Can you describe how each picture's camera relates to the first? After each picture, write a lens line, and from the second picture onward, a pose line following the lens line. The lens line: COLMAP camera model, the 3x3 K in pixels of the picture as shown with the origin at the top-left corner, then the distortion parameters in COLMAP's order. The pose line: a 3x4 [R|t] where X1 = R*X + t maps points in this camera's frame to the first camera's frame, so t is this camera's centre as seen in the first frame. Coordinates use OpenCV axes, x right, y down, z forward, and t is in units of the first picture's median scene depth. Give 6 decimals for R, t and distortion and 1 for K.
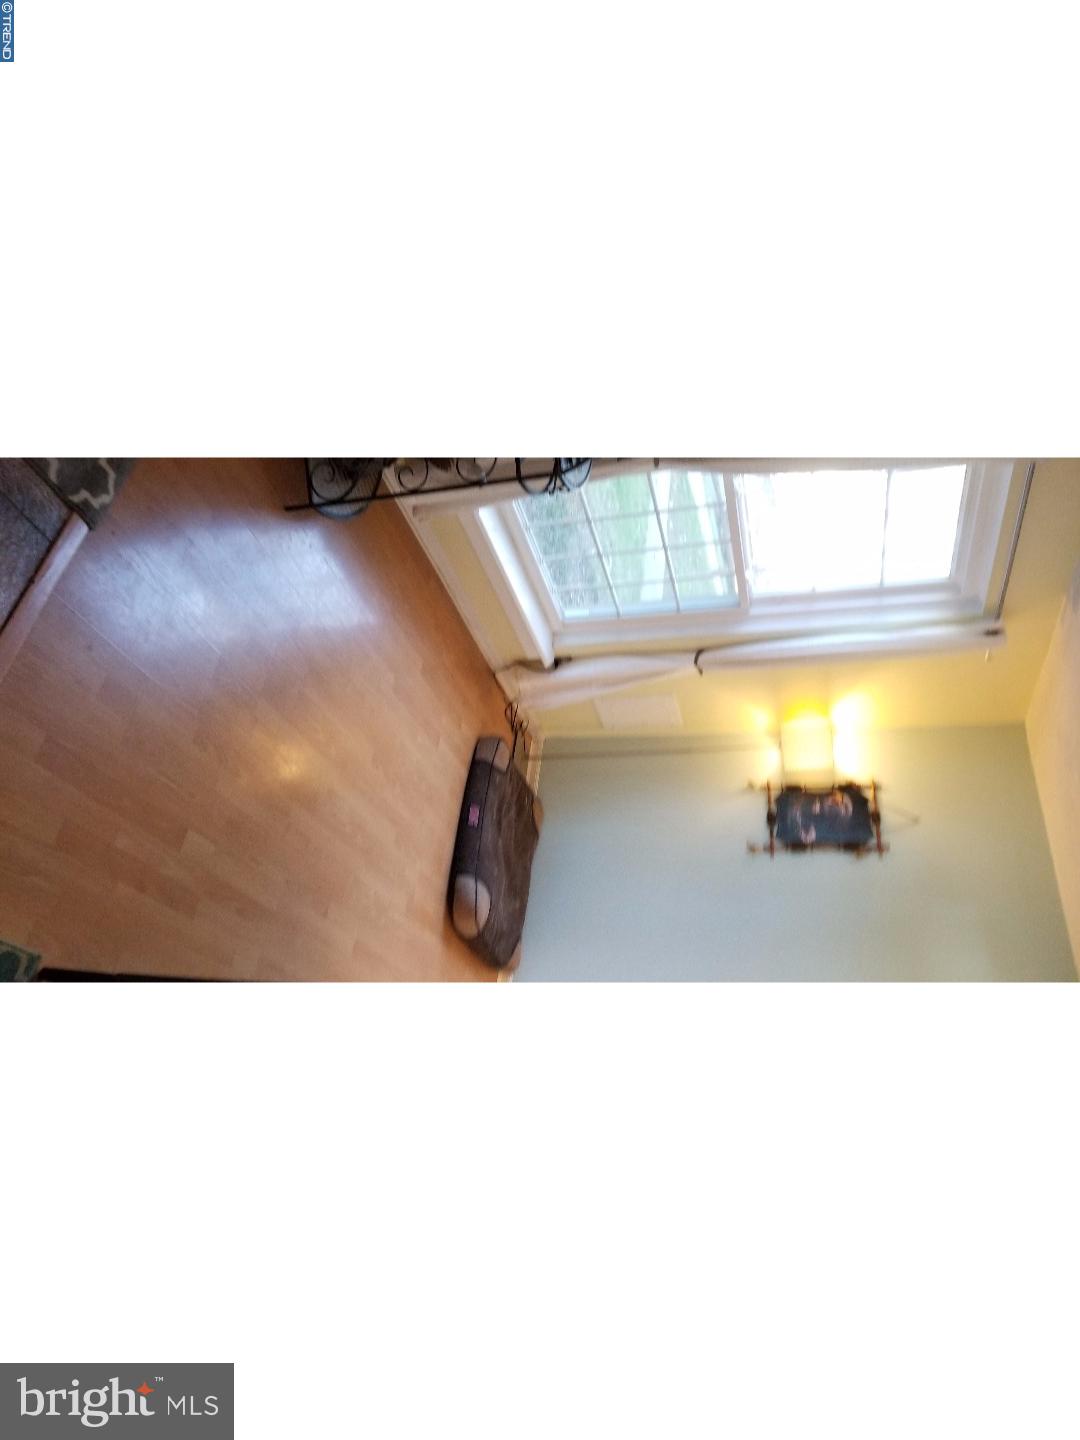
lens RADIAL K [[836.1, 0, 534.1], [0, 836.1, 712.9], [0, 0, 1]] dist [0.013711, -0.020686]
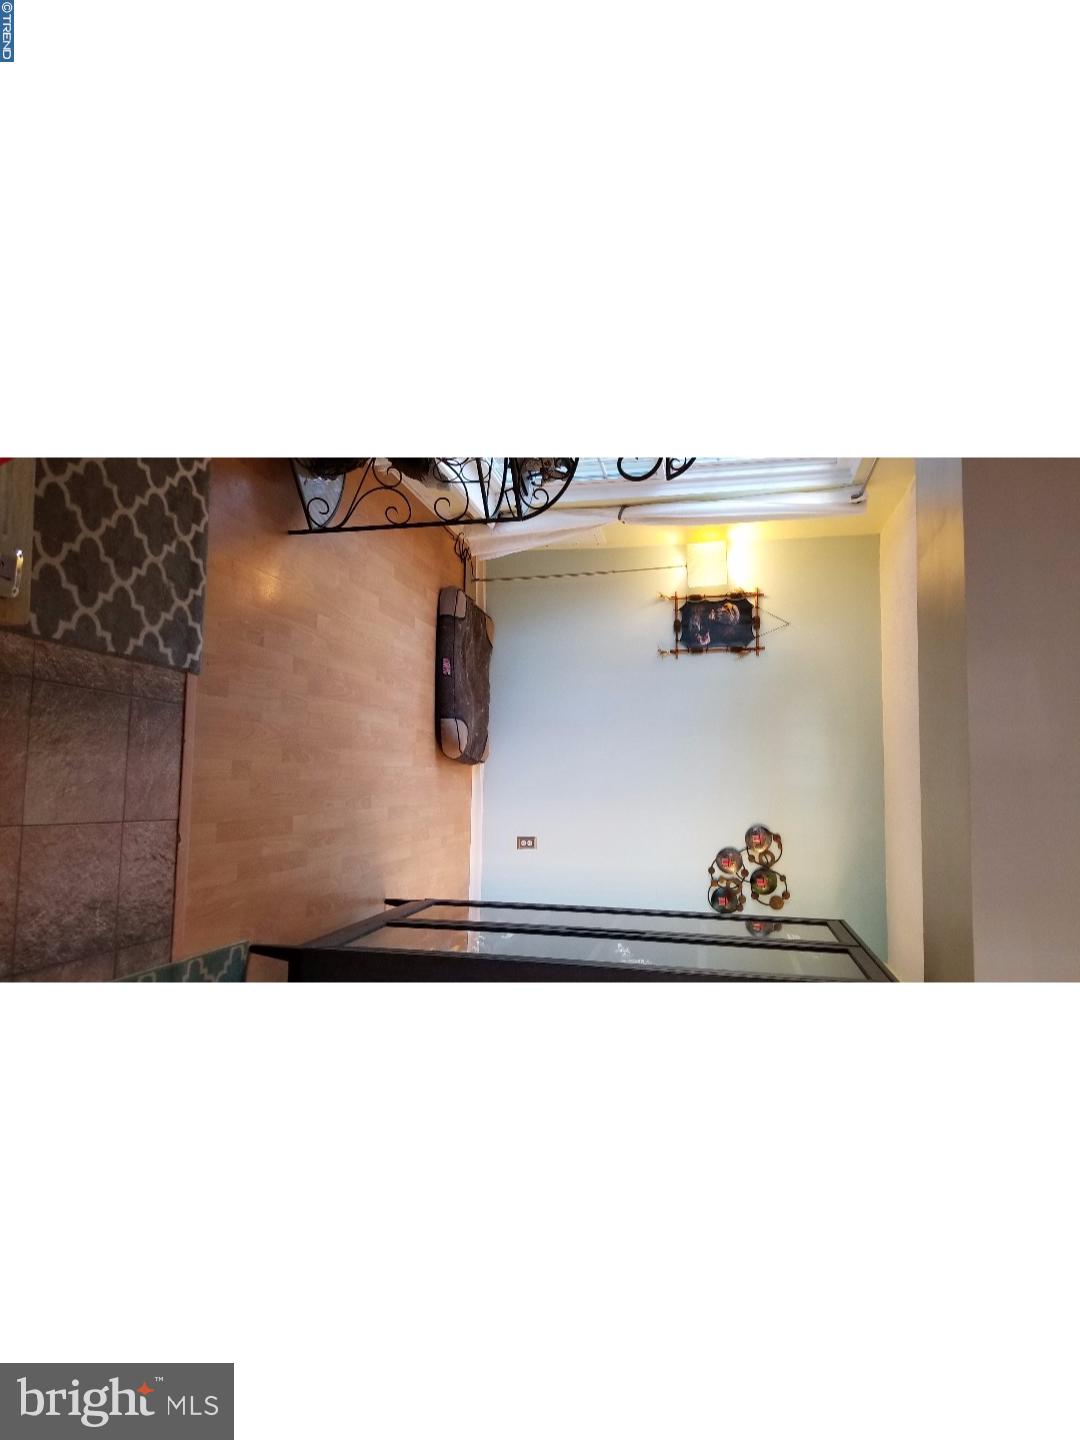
lens RADIAL K [[836.1, 0, 545.8], [0, 836.1, 727.8], [0, 0, 1]] dist [0.013711, -0.020686]
pose [[0.989144, -0.106841, 0.100892, -0.056515], [0.044539, 0.872252, 0.487025, -0.370708], [-0.140037, -0.477244, 0.867541, -0.139577]]
